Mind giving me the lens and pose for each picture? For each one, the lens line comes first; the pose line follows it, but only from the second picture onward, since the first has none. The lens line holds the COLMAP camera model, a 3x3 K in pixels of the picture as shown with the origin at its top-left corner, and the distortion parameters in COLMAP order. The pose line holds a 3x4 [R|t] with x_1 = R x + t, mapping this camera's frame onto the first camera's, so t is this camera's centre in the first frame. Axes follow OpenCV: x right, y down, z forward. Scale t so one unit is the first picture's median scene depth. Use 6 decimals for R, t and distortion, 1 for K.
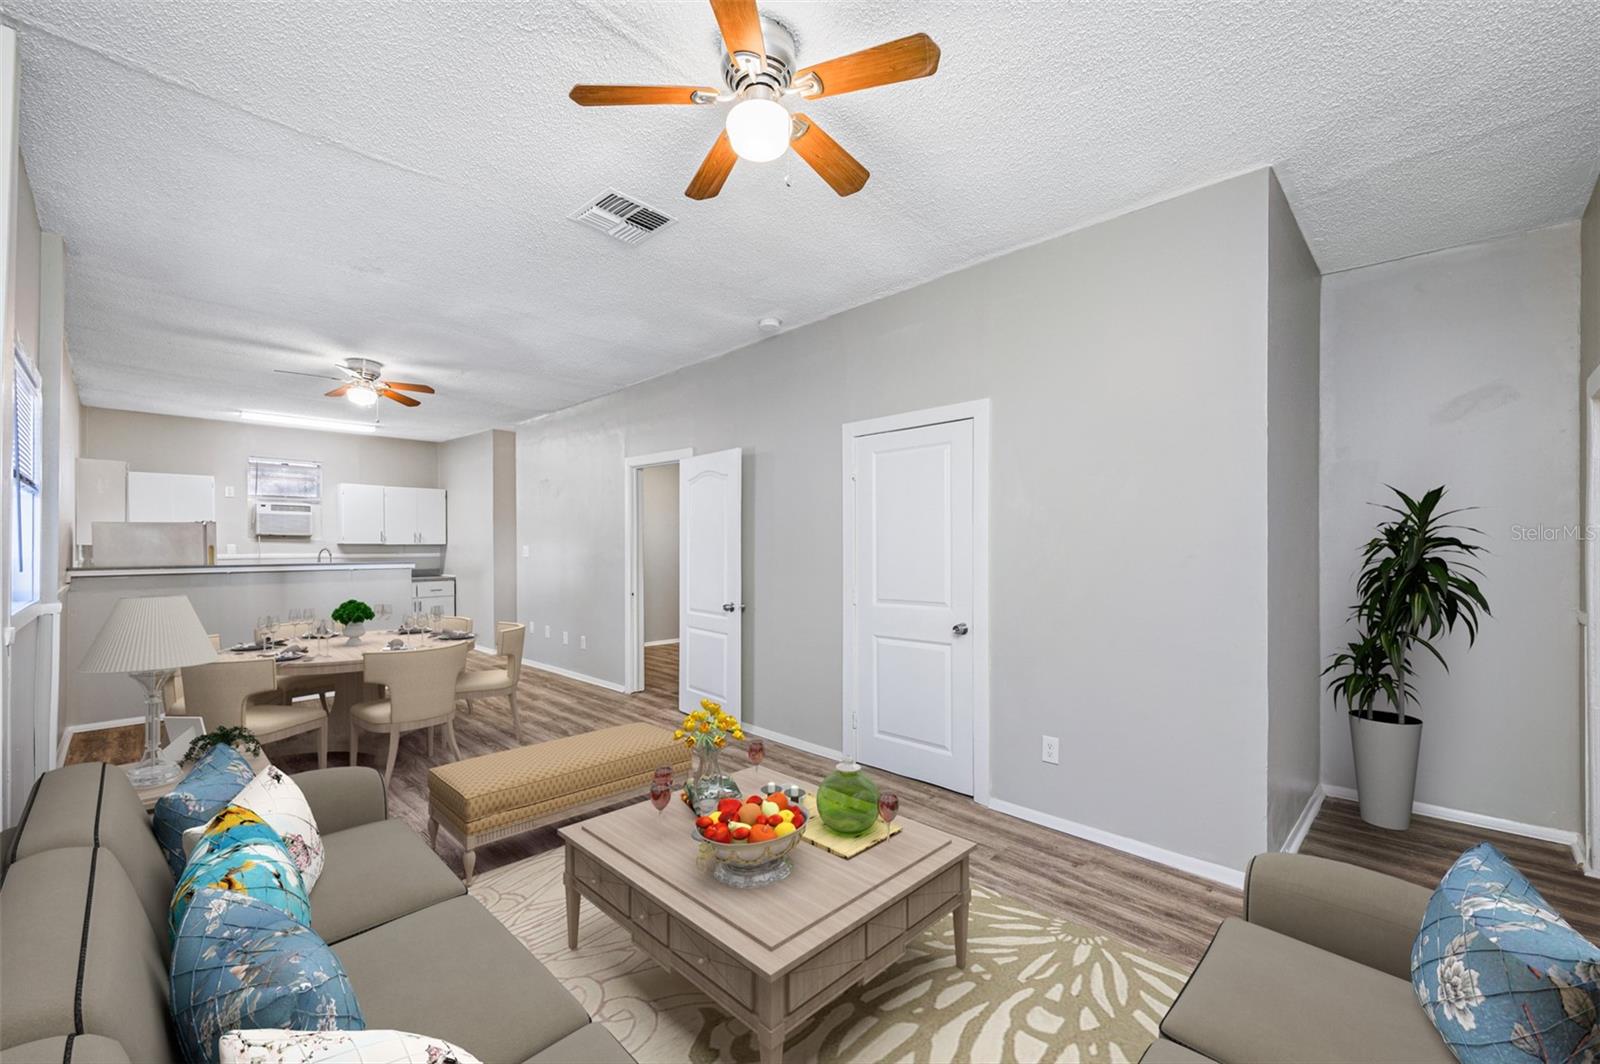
lens RADIAL K [[652.2, 0, 800.1], [0, 652.2, 537.9], [0, 0, 1]] dist [0.000394, 0.000054]
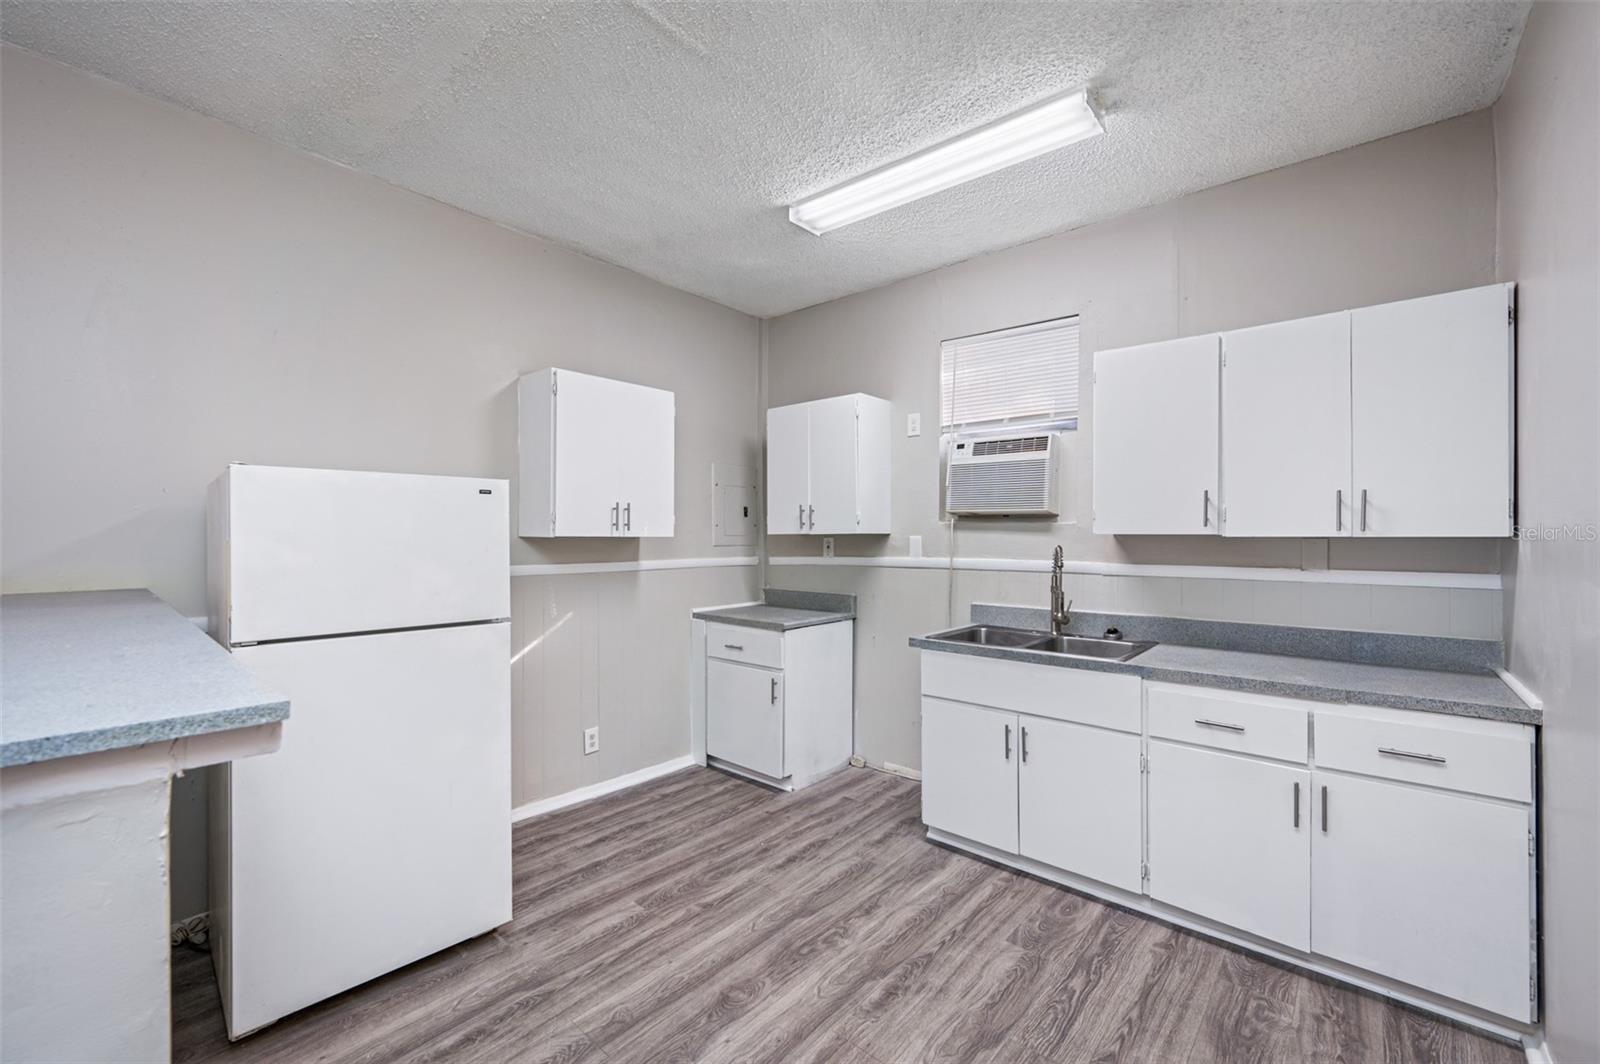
lens RADIAL K [[652.2, 0, 800.6], [0, 652.2, 535.0], [0, 0, 1]] dist [0.000394, 0.000054]
pose [[0.068168, -0.001849, -0.997672, -0.388978], [0.004746, 0.999988, -0.001529, 0.009204], [0.997663, -0.004630, 0.068175, 0.844377]]
